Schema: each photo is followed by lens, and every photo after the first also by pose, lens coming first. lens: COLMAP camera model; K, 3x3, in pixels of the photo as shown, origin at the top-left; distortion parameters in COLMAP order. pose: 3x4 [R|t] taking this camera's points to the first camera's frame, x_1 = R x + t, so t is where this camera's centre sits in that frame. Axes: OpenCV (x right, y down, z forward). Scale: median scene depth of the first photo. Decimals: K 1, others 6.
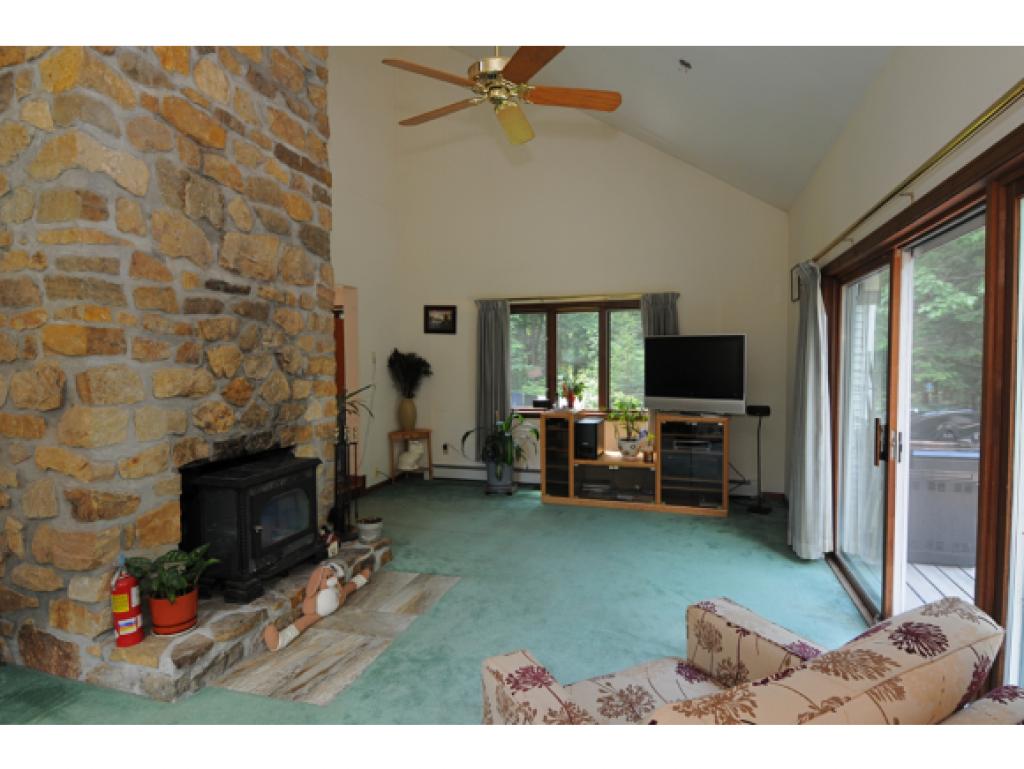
lens RADIAL K [[601.2, 0, 512.0], [0, 601.2, 384.5], [0, 0, 1]] dist [0.015925, -0.001377]
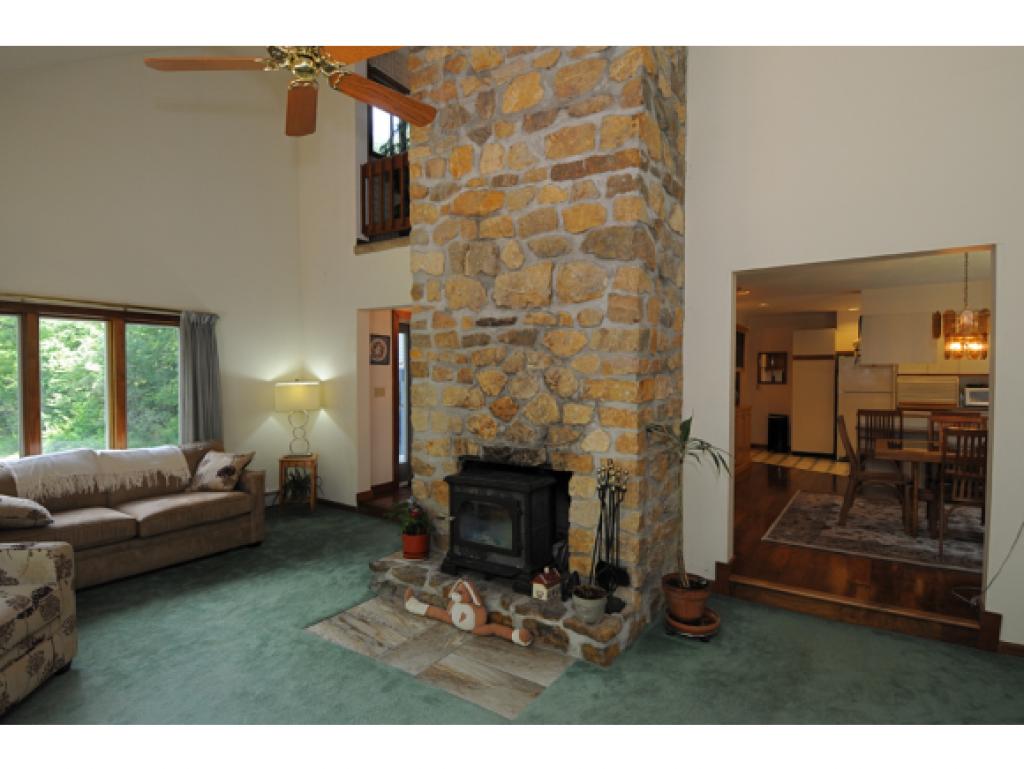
lens RADIAL K [[526.6, 0, 512.0], [0, 526.6, 384.5], [0, 0, 1]] dist [0.024048, -0.000953]
pose [[-0.293493, 0.030131, -0.955486, 0.532583], [-0.035721, 0.998459, 0.042458, -0.080768], [0.955293, 0.046592, -0.291965, 1.338771]]
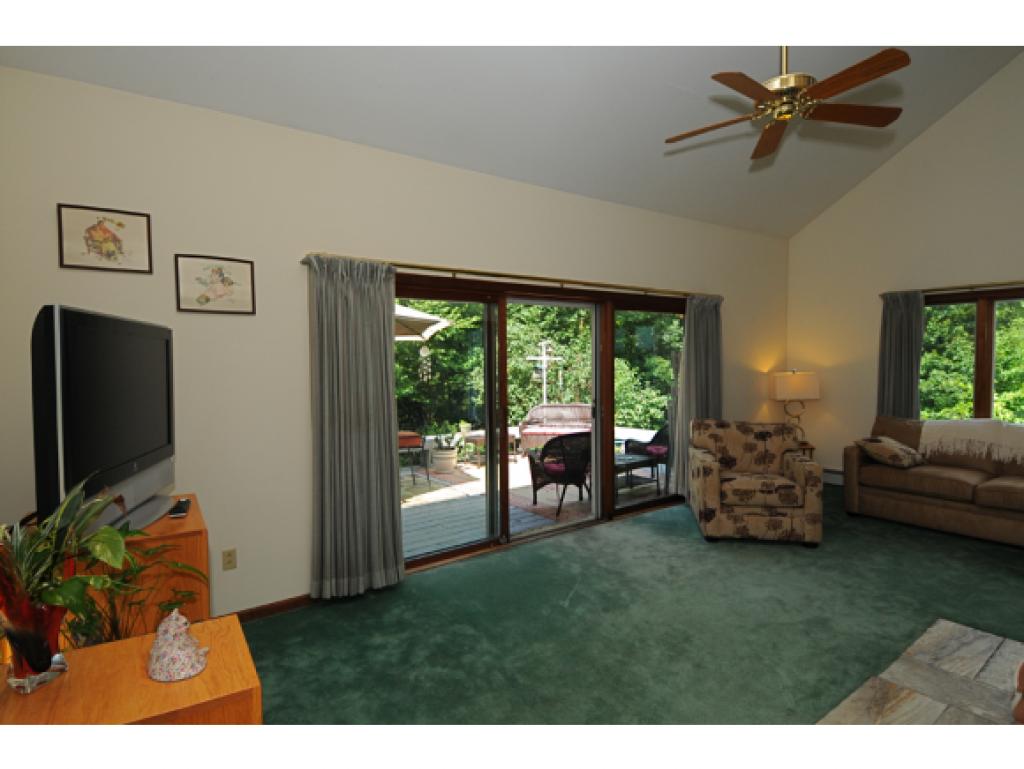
lens RADIAL K [[526.6, 0, 512.0], [0, 526.6, 384.5], [0, 0, 1]] dist [0.024048, -0.000953]
pose [[-0.826717, 0.000457, 0.562618, -0.152314], [0.048727, 0.996300, 0.070790, -0.081809], [-0.560504, 0.085937, -0.823680, 1.829323]]
